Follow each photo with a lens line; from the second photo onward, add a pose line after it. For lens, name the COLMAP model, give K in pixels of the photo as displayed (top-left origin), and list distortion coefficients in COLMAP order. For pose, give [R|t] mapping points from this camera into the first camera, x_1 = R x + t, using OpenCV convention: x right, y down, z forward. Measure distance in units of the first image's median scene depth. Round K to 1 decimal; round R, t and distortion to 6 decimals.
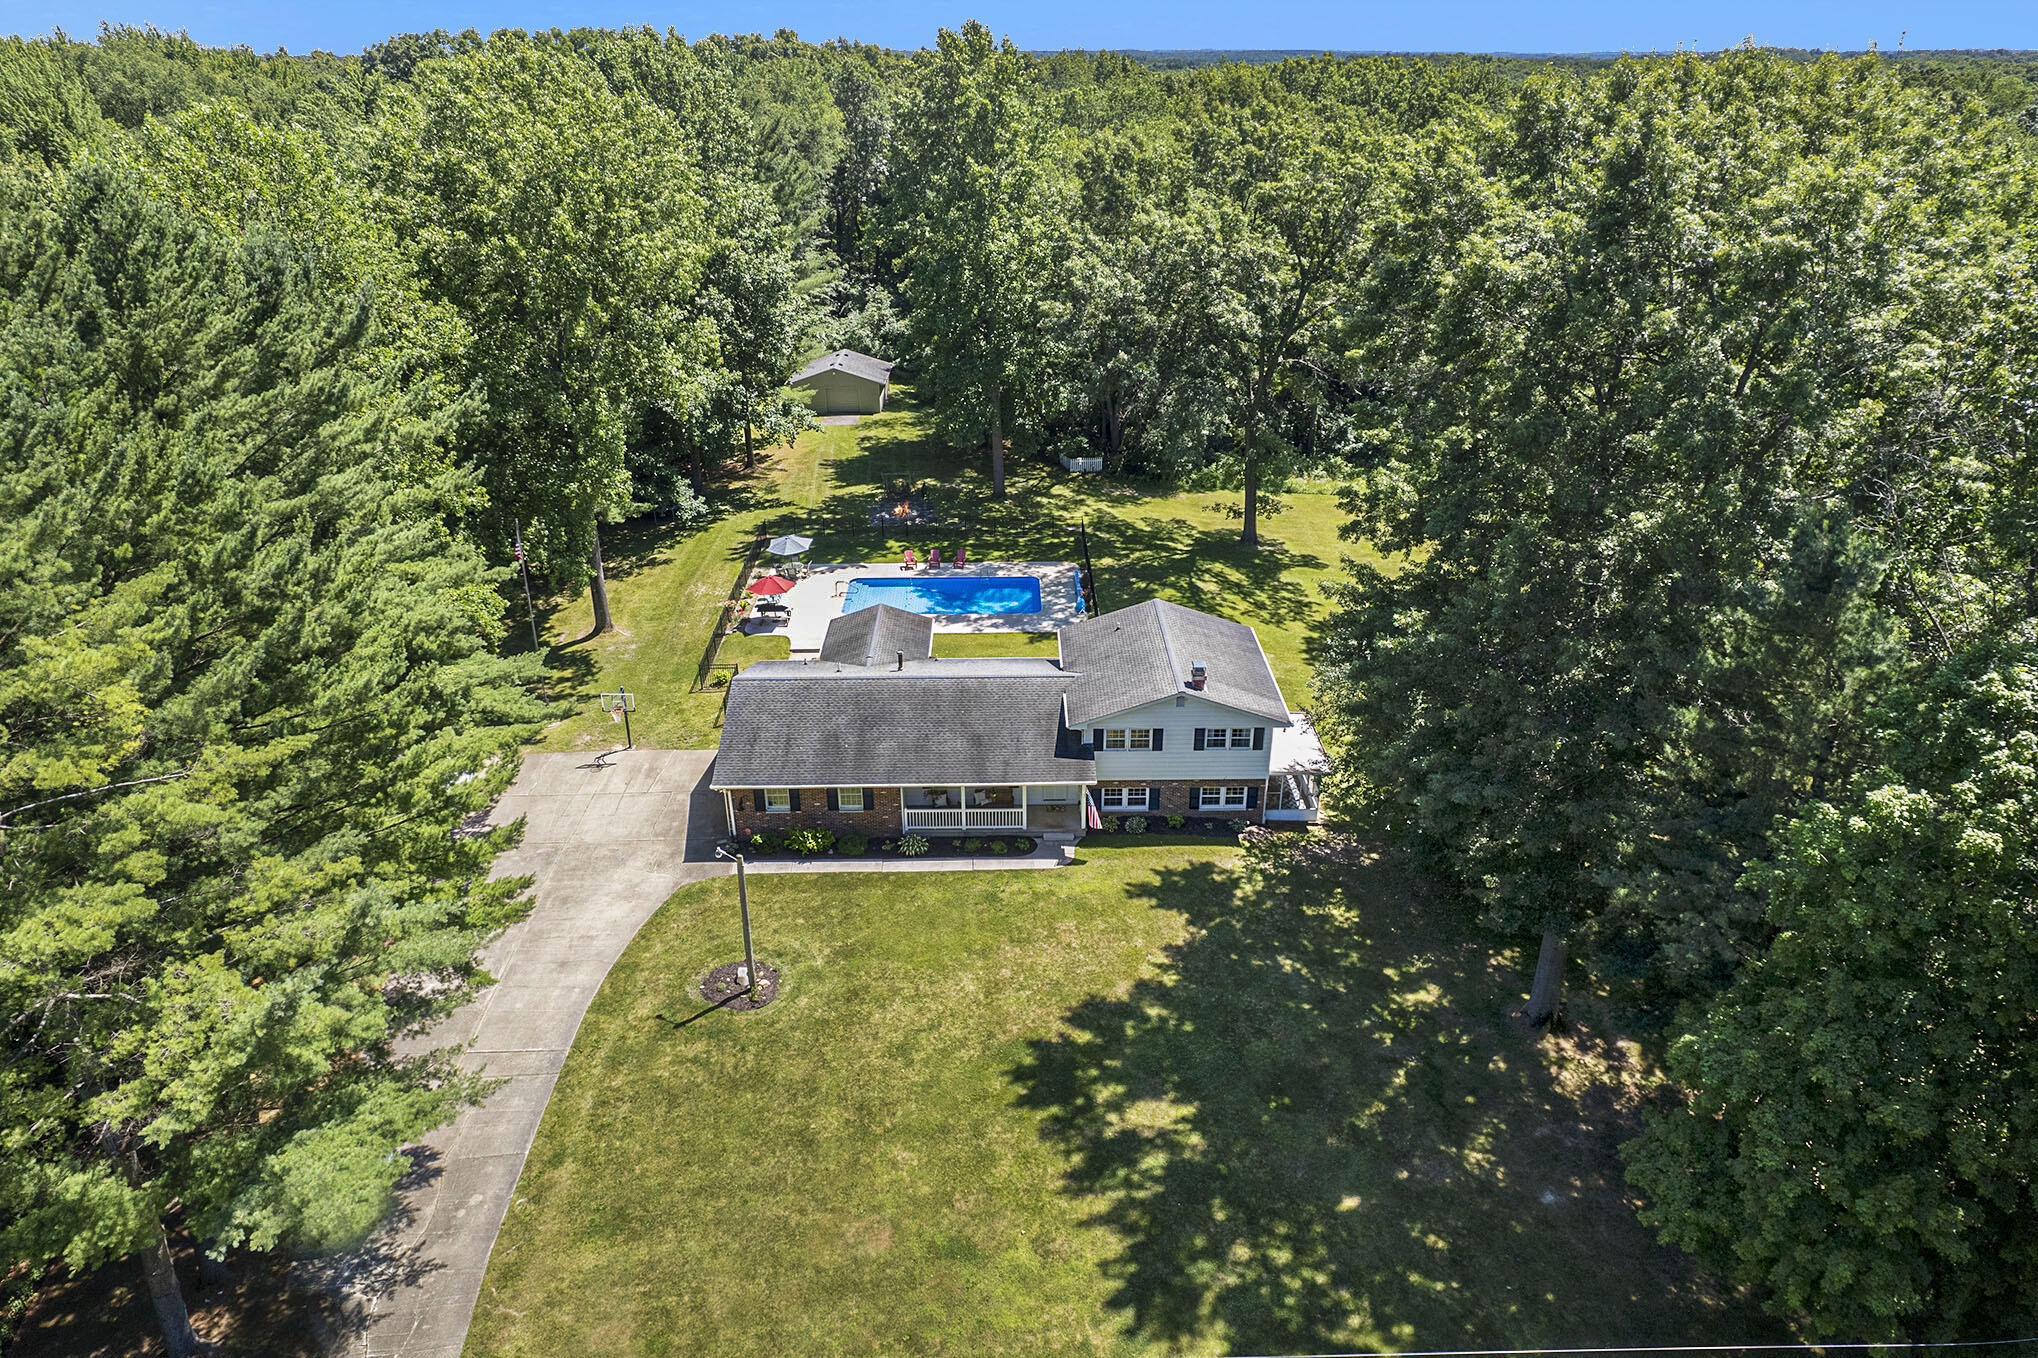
lens RADIAL K [[1281.2, 0, 1007.3], [0, 1281.2, 676.2], [0, 0, 1]] dist [-0.032558, 0.021050]
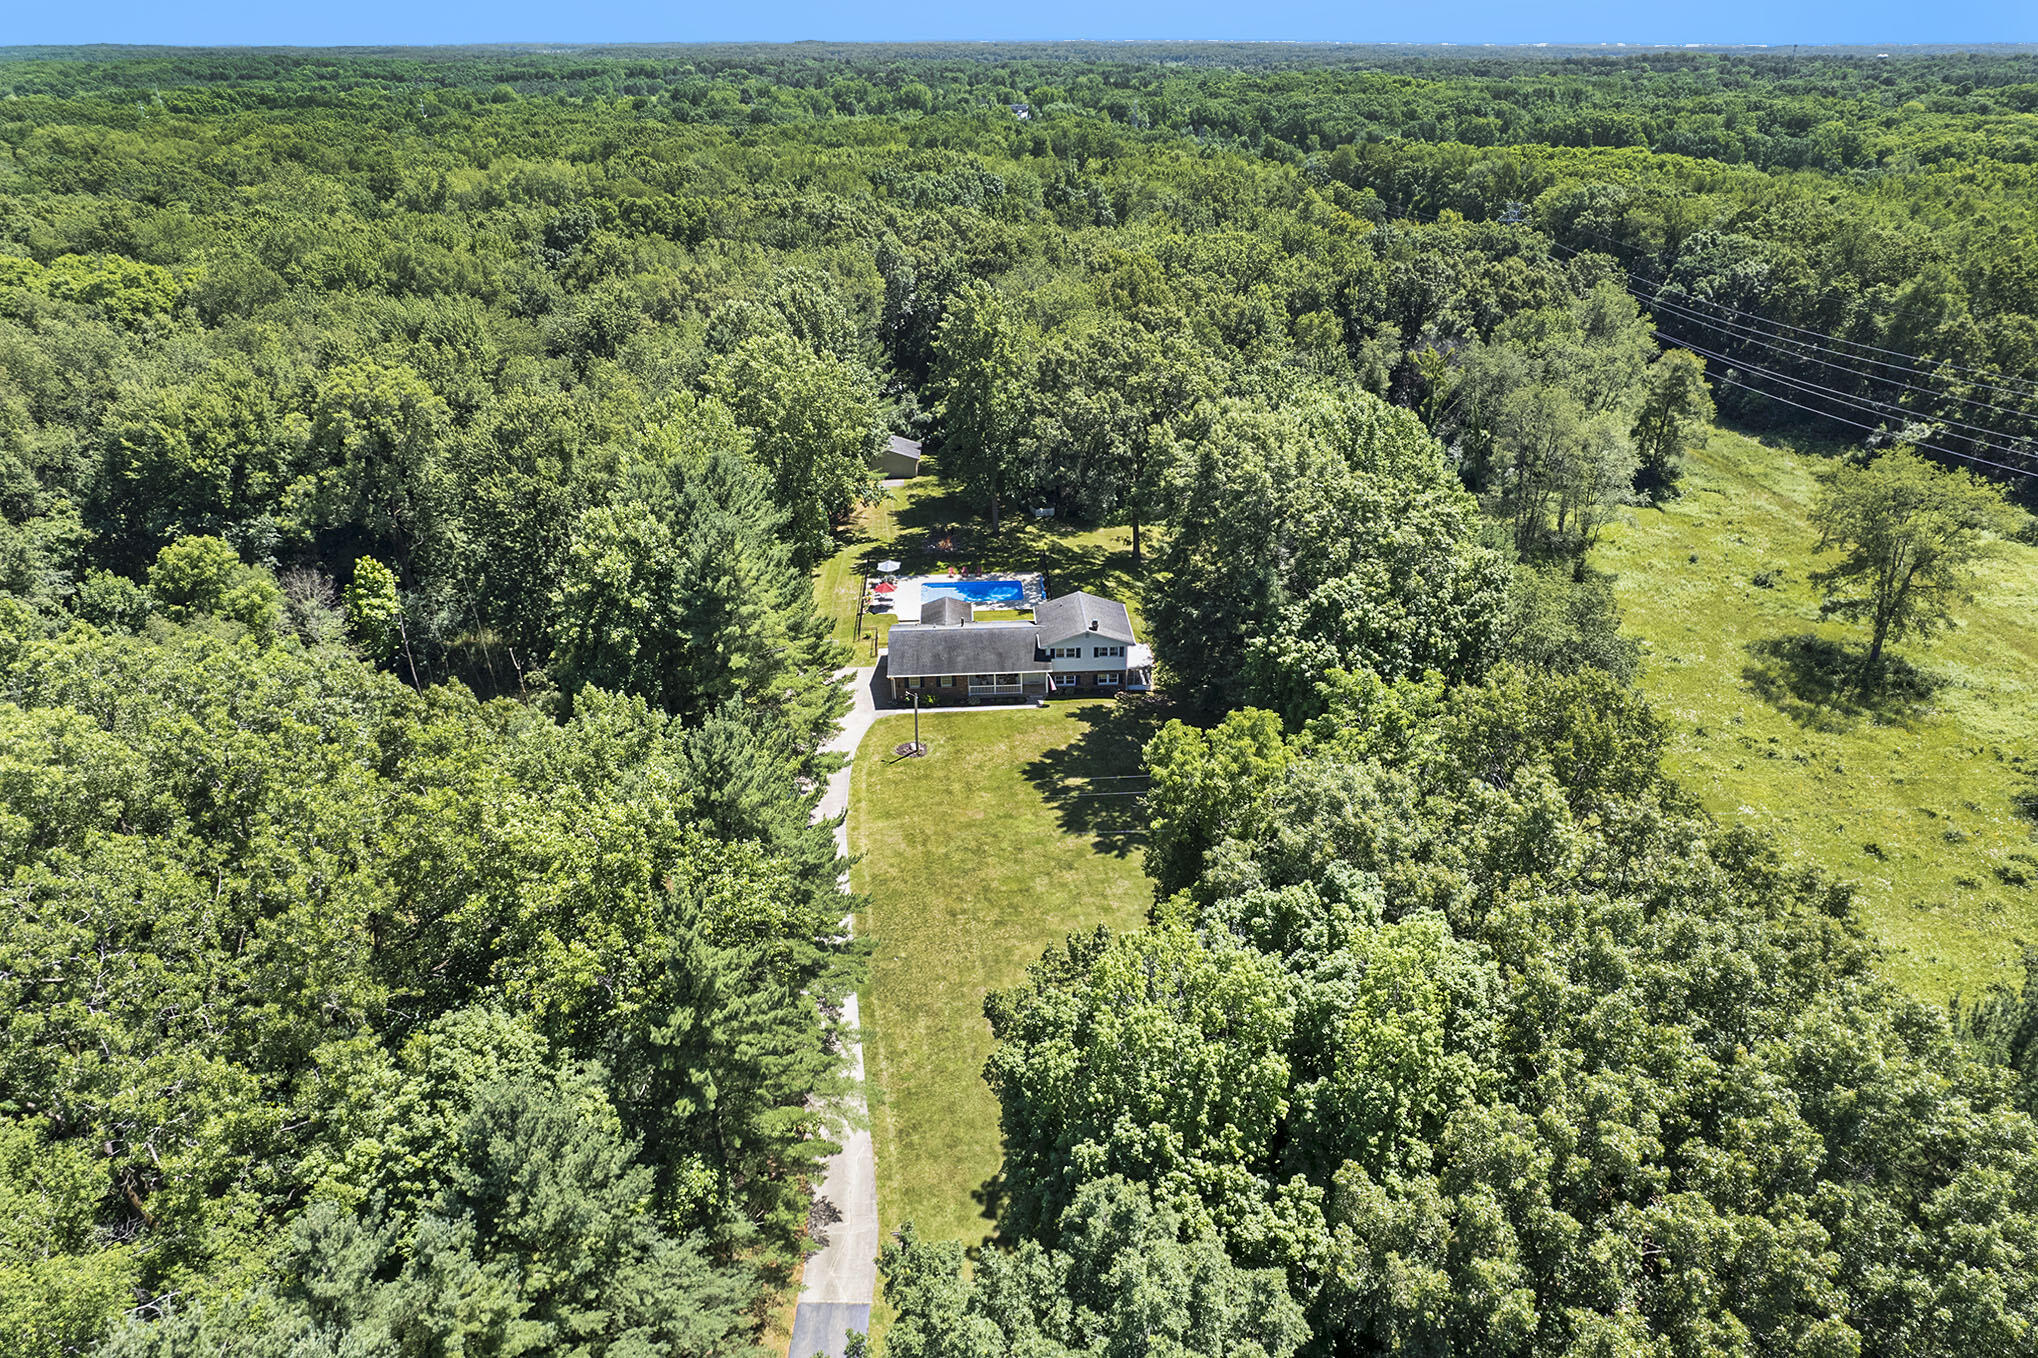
lens RADIAL K [[1281.2, 0, 1023.6], [0, 1281.2, 688.5], [0, 0, 1]] dist [-0.032558, 0.021050]
pose [[0.998936, -0.022473, 0.040284, -0.054836], [0.021701, 0.999574, 0.019499, 0.047816], [-0.040705, -0.018604, 0.998998, -0.944643]]
